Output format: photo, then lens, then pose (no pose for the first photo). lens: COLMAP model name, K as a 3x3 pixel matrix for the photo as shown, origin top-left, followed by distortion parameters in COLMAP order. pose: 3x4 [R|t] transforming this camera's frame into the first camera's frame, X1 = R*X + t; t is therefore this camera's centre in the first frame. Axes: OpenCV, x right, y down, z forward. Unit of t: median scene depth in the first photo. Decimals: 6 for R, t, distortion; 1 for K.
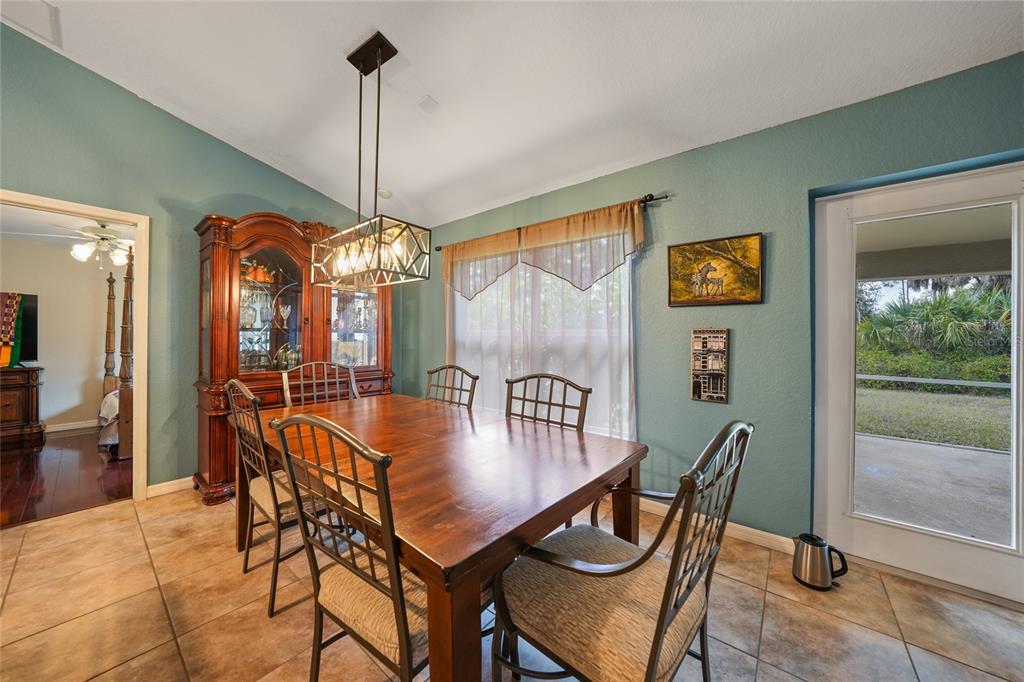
lens RADIAL K [[345.4, 0, 511.6], [0, 345.4, 336.4], [0, 0, 1]] dist [-0.002564, -0.000095]
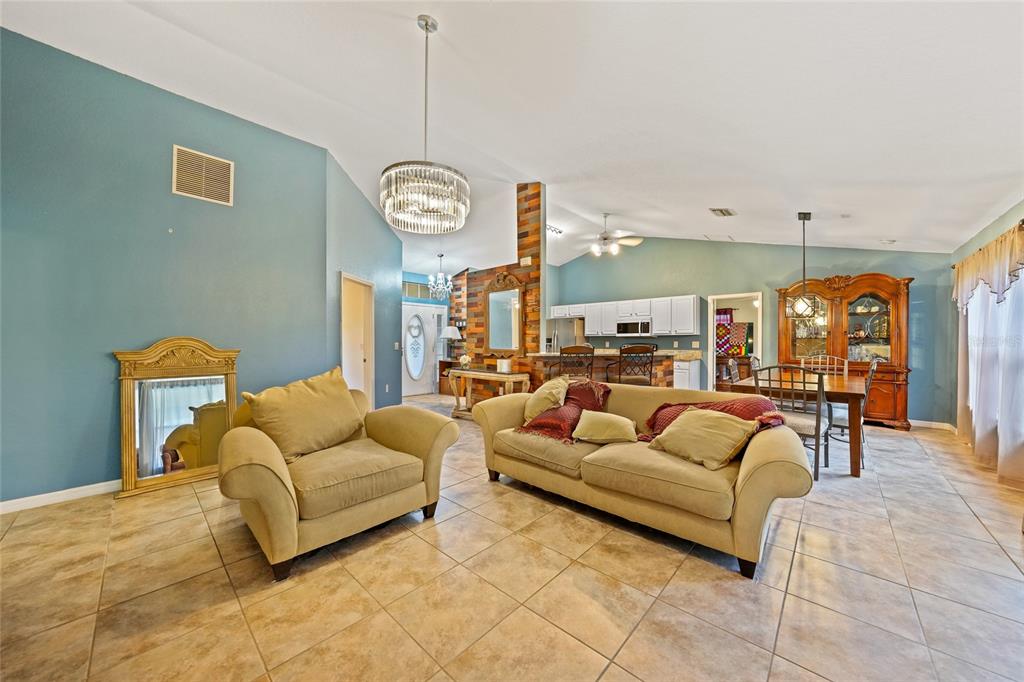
lens RADIAL K [[349.3, 0, 512.0], [0, 349.3, 341.0], [0, 0, 1]] dist [-0.023855, 0.004342]
pose [[-0.081596, -0.006343, -0.996645, 1.534581], [0.002475, 0.999975, -0.006567, 0.004743], [0.996662, -0.003002, -0.081578, -0.552931]]
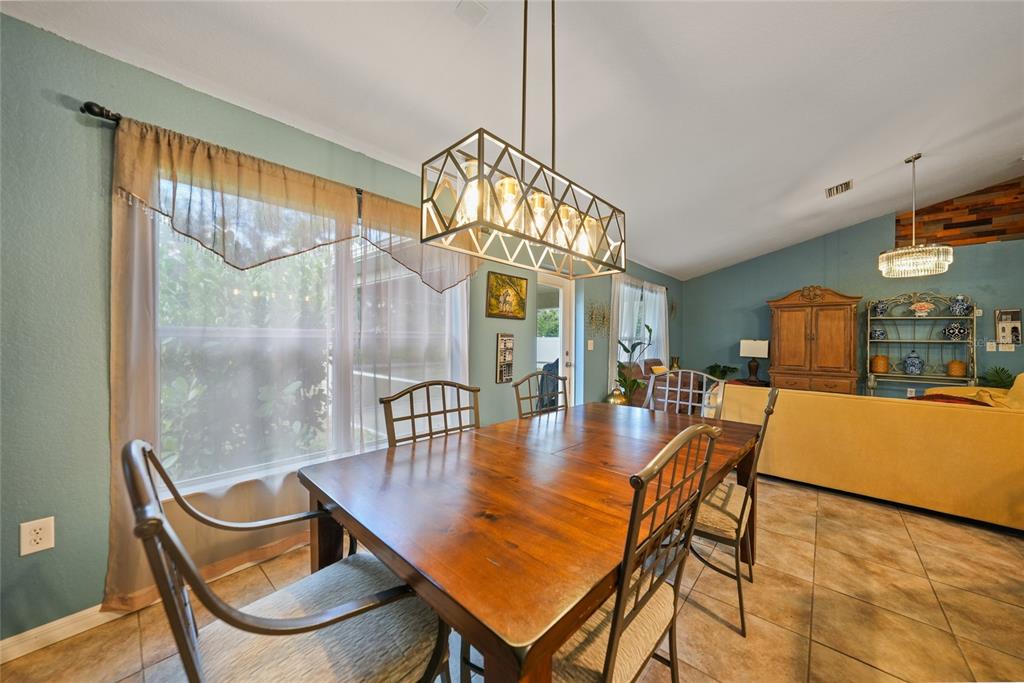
lens RADIAL K [[353.1, 0, 511.7], [0, 353.1, 339.7], [0, 0, 1]] dist [-0.024034, 0.006471]
pose [[0.062665, -0.007529, 0.998006, -0.823533], [-0.007173, 0.999942, 0.007994, -0.008459], [-0.998009, -0.007660, 0.062607, 0.759219]]
